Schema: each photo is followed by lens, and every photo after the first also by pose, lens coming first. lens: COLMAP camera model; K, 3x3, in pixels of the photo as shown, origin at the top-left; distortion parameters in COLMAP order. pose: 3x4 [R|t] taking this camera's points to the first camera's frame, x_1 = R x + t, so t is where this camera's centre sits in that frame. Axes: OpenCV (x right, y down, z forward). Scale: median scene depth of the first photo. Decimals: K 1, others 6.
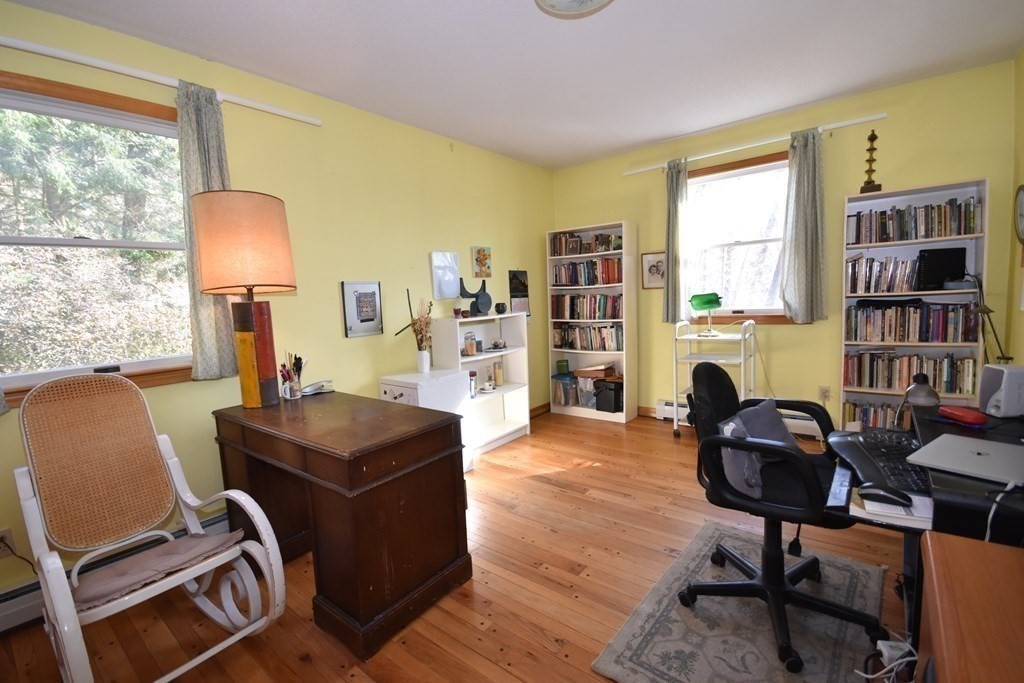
lens RADIAL K [[462.5, 0, 508.8], [0, 462.5, 346.4], [0, 0, 1]] dist [0.018733, -0.013128]
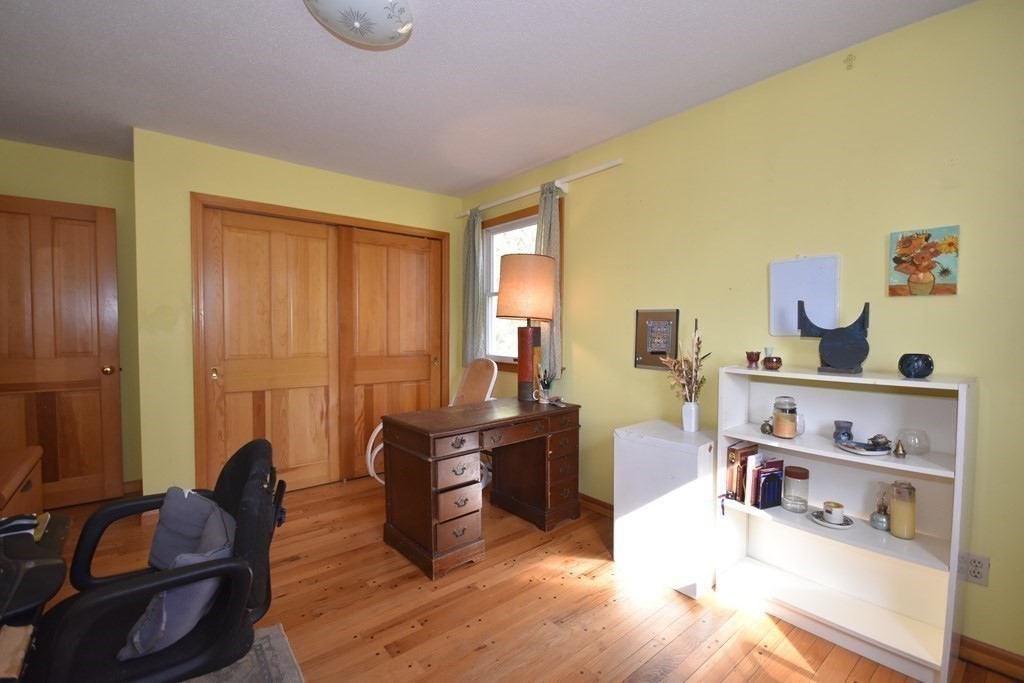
lens RADIAL K [[444.1, 0, 509.8], [0, 444.1, 345.1], [0, 0, 1]] dist [-0.000213, -0.000043]
pose [[-0.206196, 0.092508, -0.974128, 0.643452], [-0.099296, 0.988404, 0.114882, -0.153690], [0.973460, 0.120415, -0.194619, 0.968259]]
